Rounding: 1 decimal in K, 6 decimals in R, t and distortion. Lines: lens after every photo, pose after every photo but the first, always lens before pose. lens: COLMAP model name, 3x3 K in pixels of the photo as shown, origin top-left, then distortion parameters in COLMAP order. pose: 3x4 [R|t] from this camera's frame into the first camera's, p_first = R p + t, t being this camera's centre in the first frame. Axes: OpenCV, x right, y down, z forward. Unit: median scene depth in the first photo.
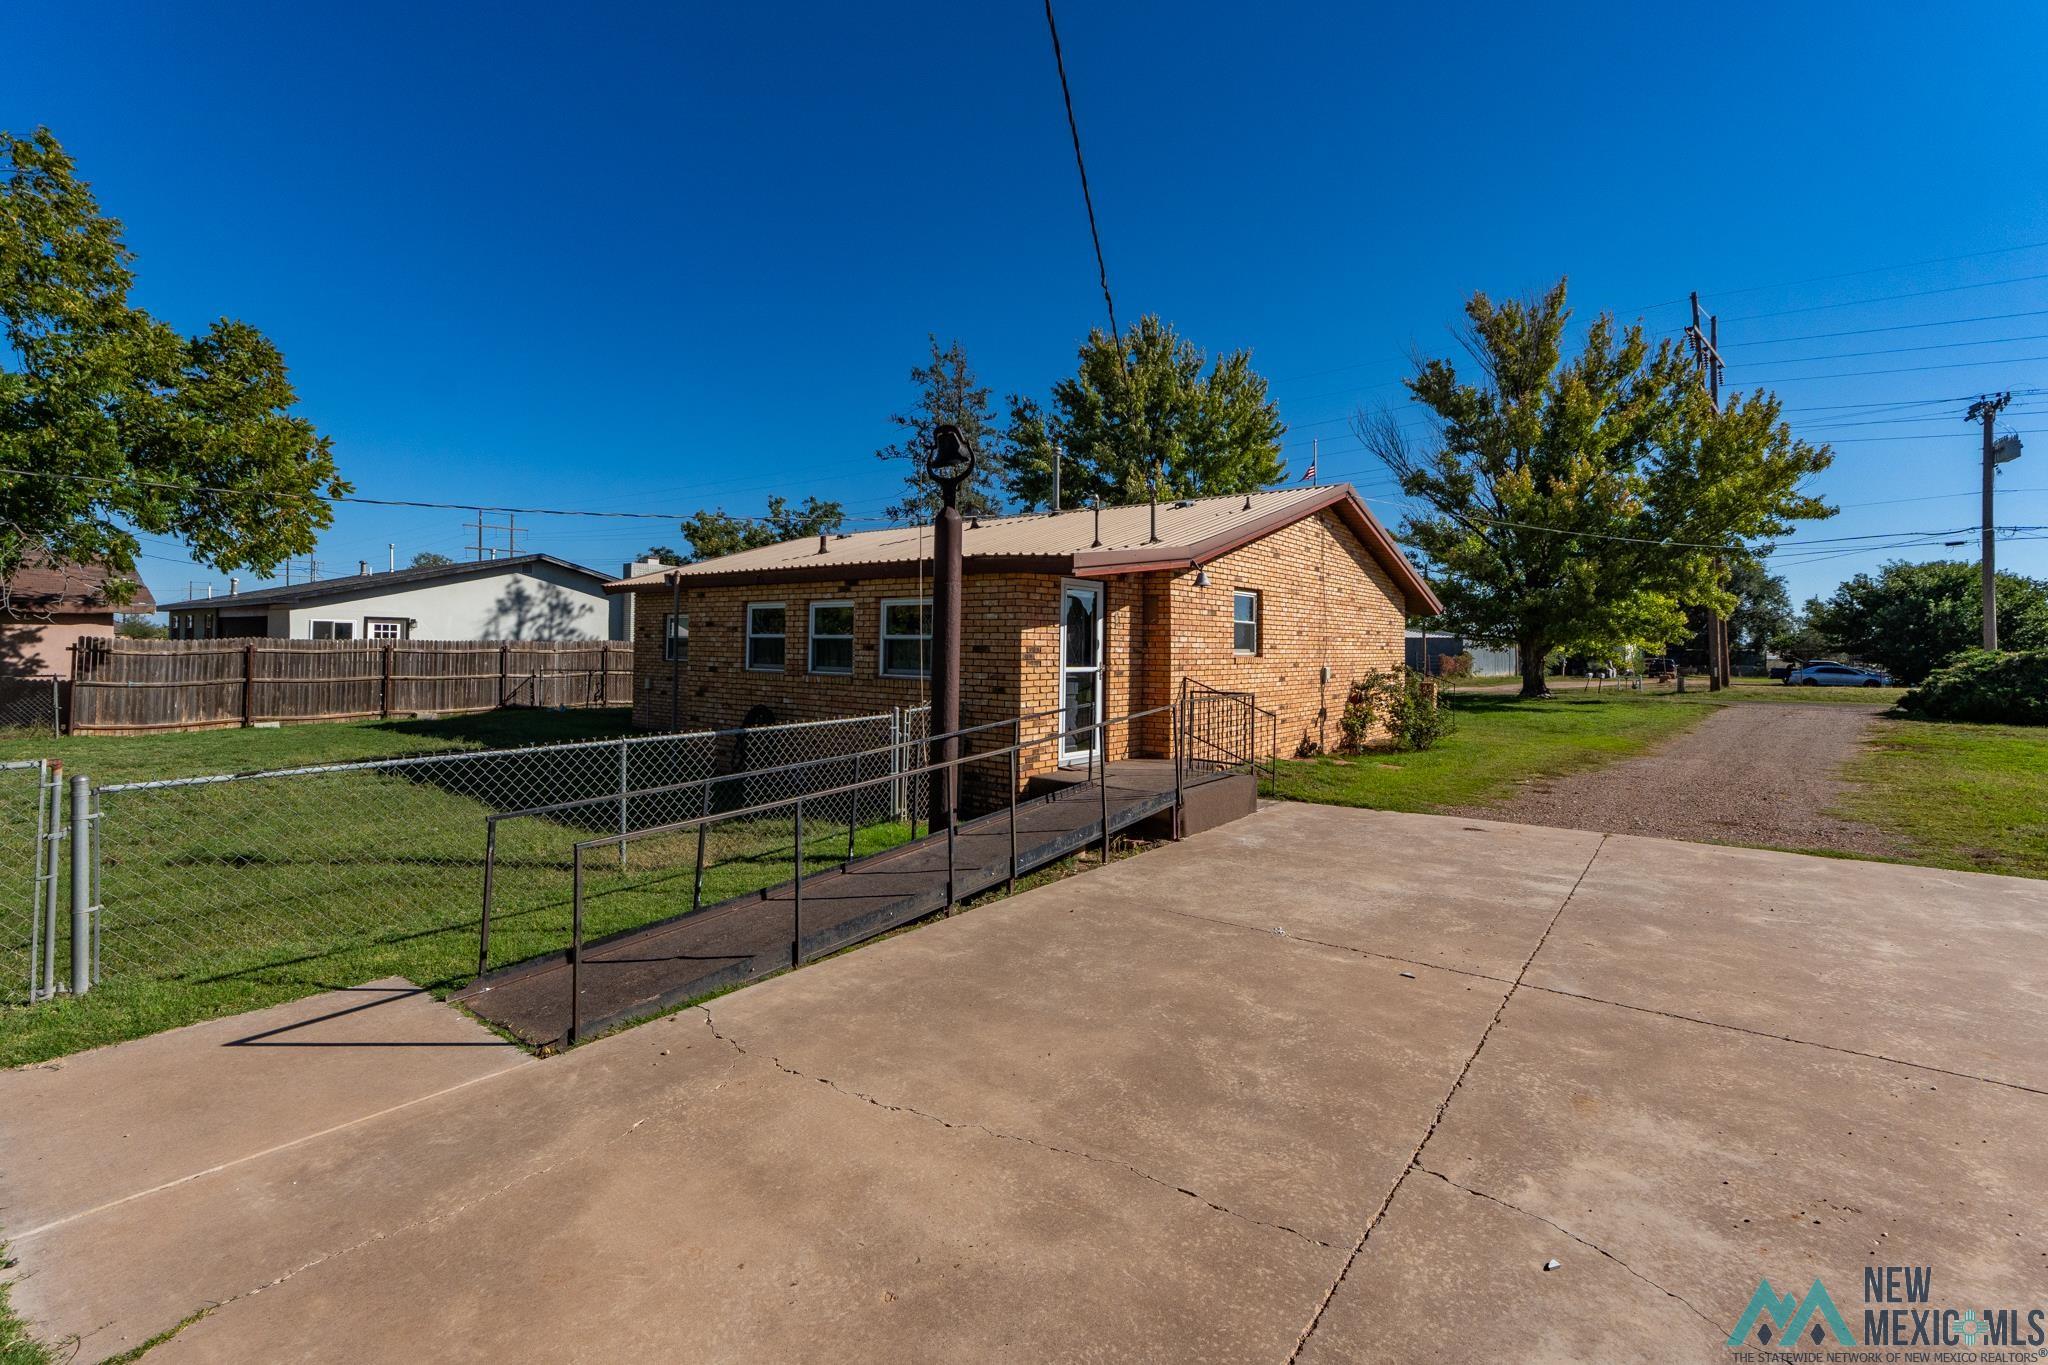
lens RADIAL K [[900.7, 0, 1048.1], [0, 900.7, 636.5], [0, 0, 1]] dist [-0.007105, 0.000413]
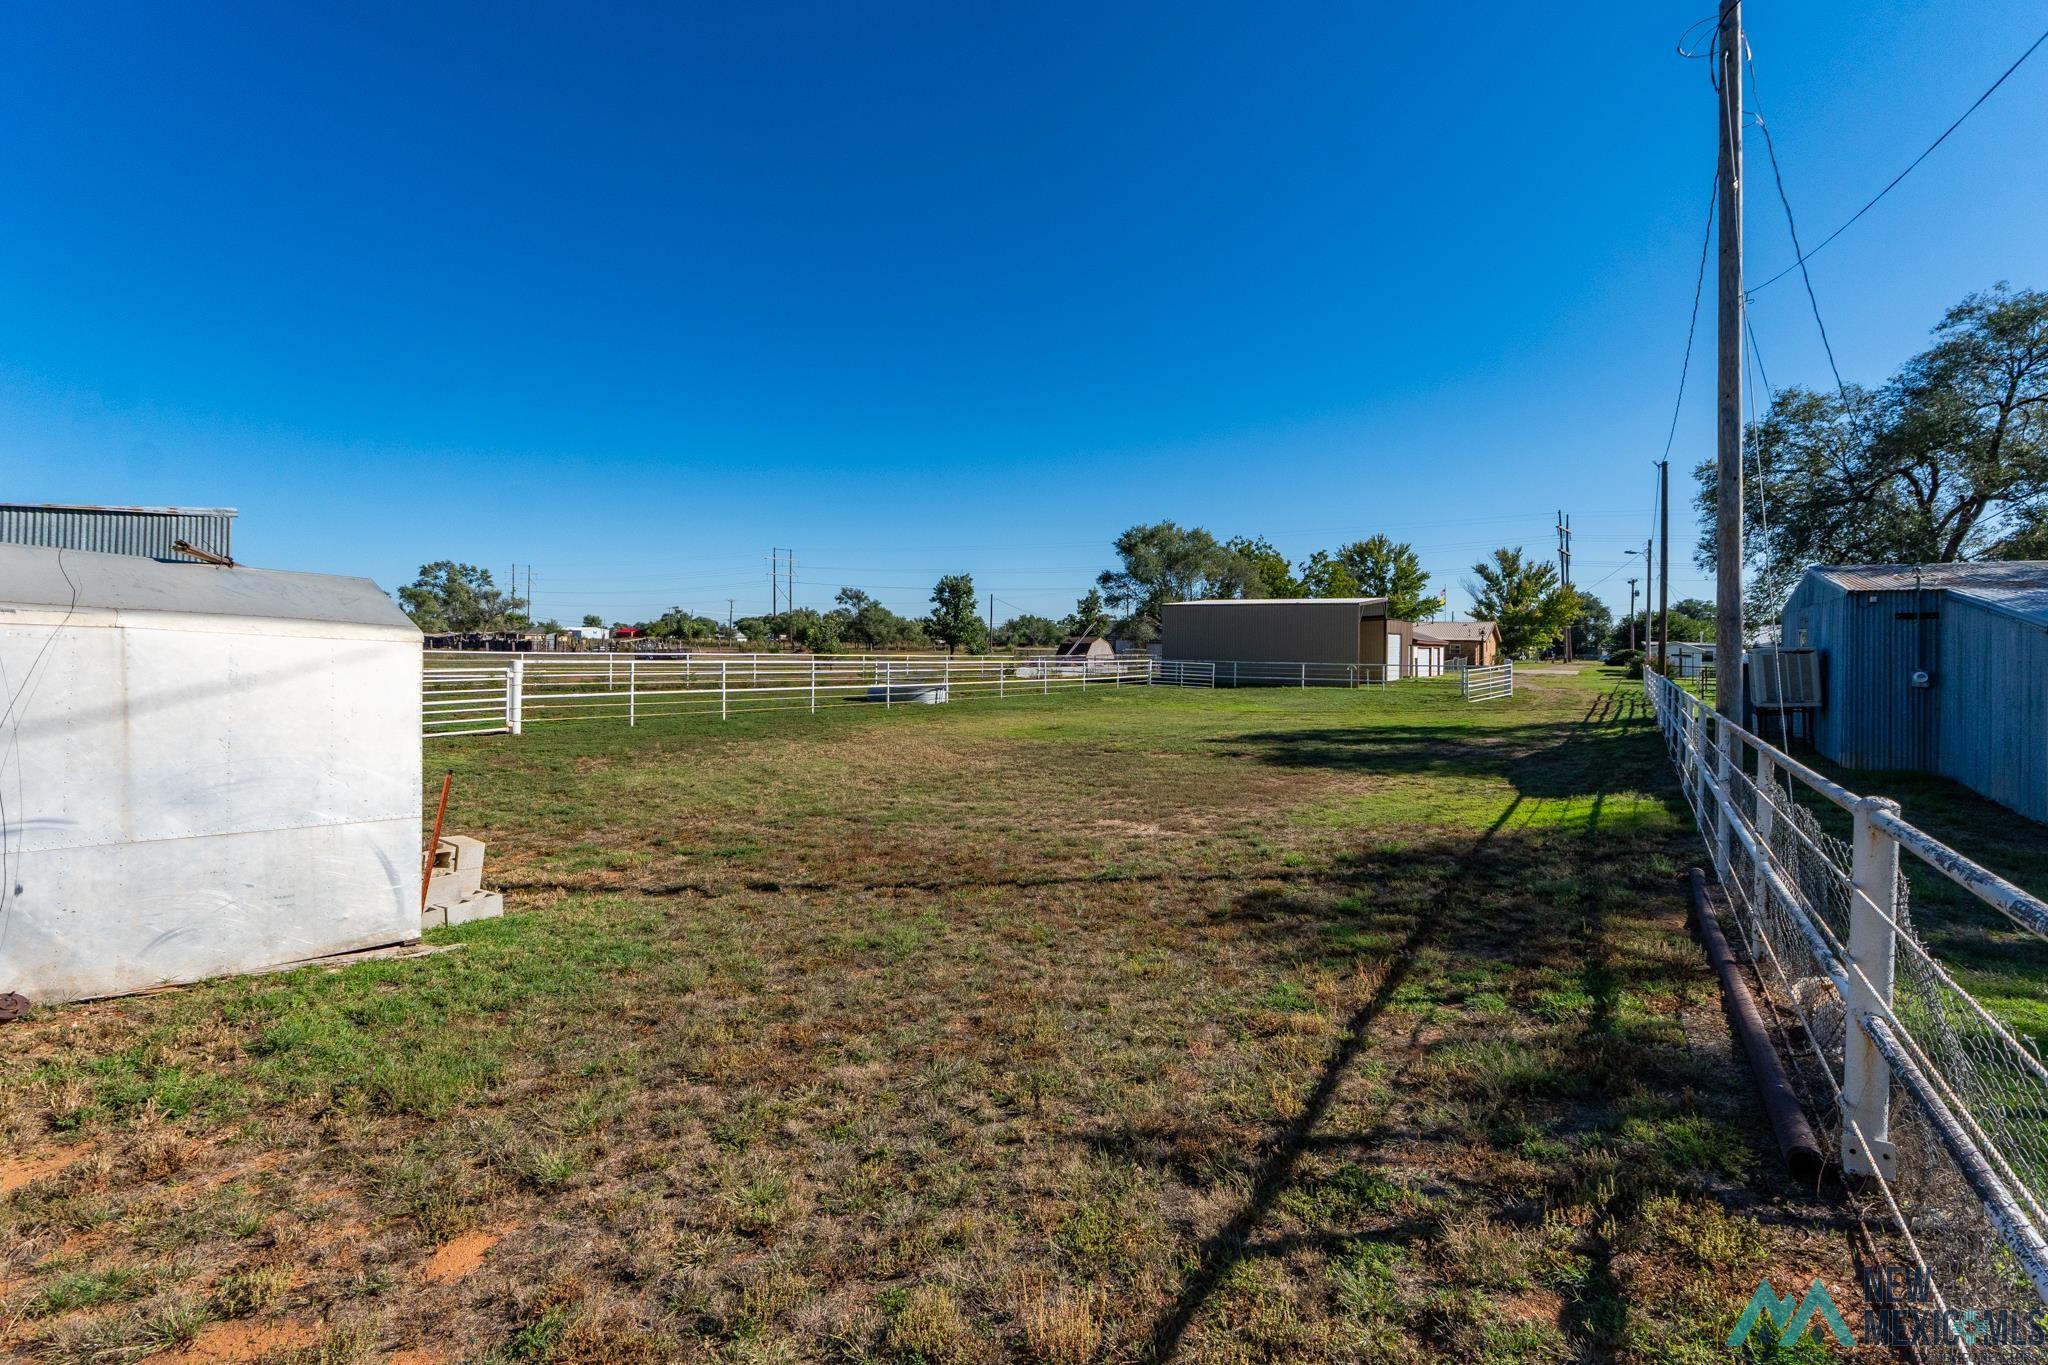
lens RADIAL K [[900.7, 0, 1039.3], [0, 900.7, 644.2], [0, 0, 1]] dist [-0.007105, 0.000413]
pose [[0.996524, -0.000195, 0.083301, -1.653459], [-0.001337, 0.999831, 0.018335, -0.067574], [-0.083290, -0.018382, 0.996356, -2.440704]]
